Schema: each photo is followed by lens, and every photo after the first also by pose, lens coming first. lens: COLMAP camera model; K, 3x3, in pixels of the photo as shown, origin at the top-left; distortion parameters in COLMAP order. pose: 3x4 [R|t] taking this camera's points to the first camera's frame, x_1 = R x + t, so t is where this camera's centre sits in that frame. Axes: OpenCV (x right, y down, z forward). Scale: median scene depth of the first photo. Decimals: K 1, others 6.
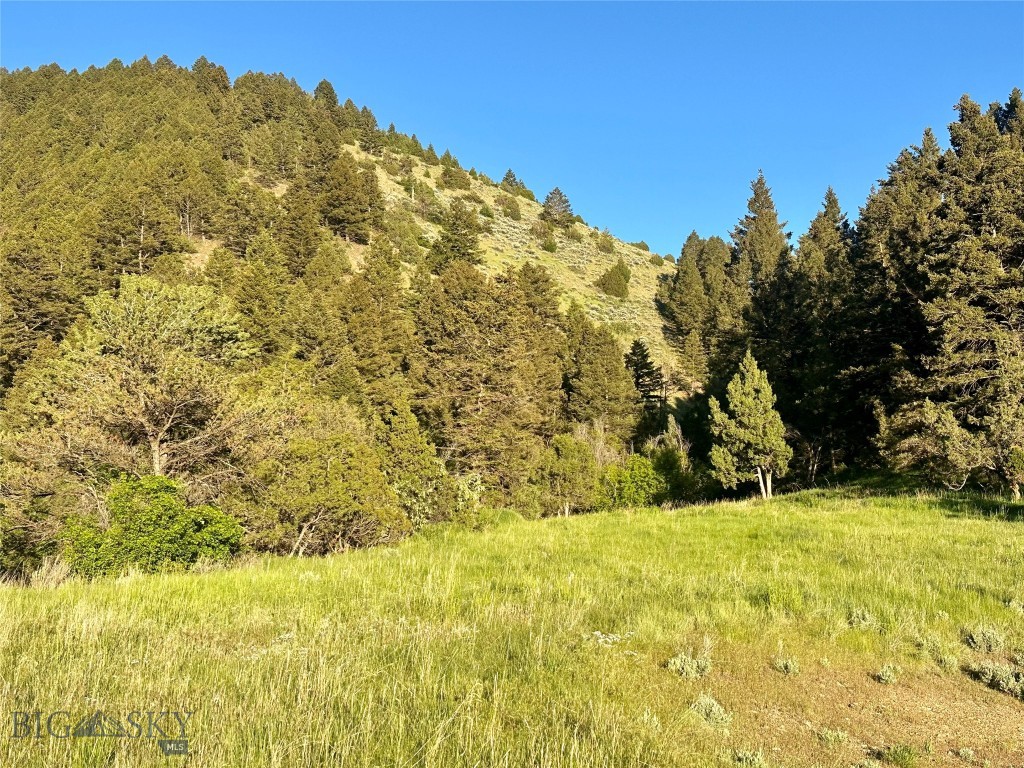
lens RADIAL K [[1171.6, 0, 511.9], [0, 1171.6, 382.4], [0, 0, 1]] dist [0.151532, 0.000000]
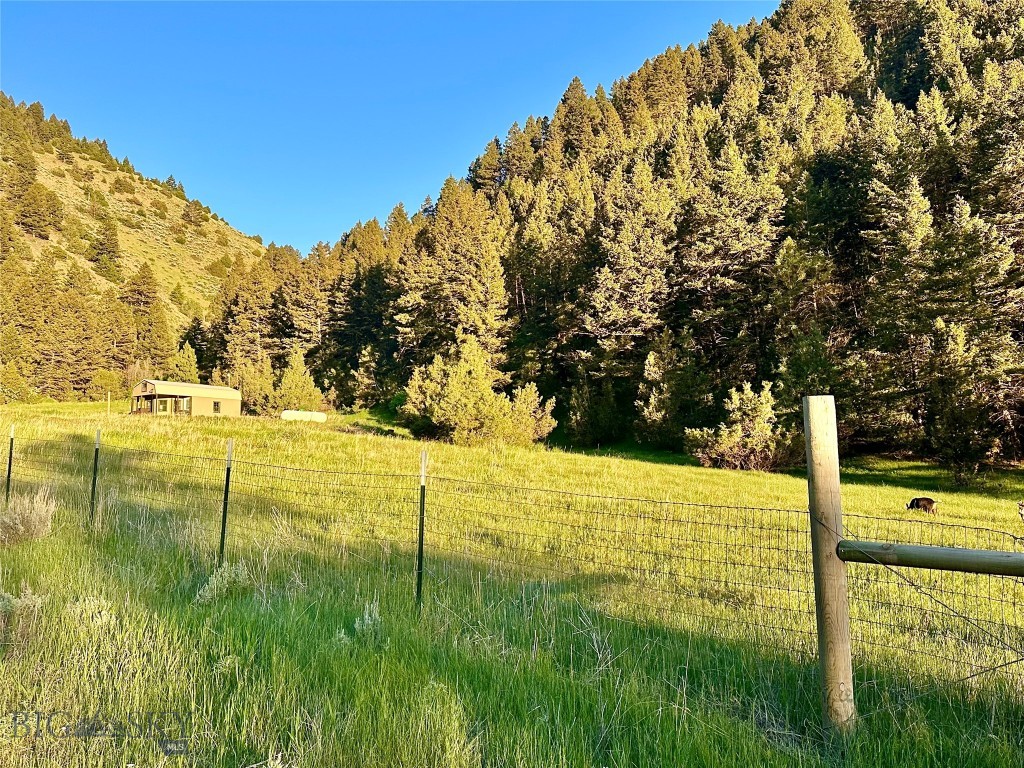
lens RADIAL K [[851.4, 0, 522.7], [0, 851.4, 377.3], [0, 0, 1]] dist [0.012505, -0.030963]
pose [[0.933732, 0.052812, 0.354056, 0.061155], [-0.078224, 0.995257, 0.057838, -0.029947], [-0.349322, -0.081701, 0.933434, -0.263934]]
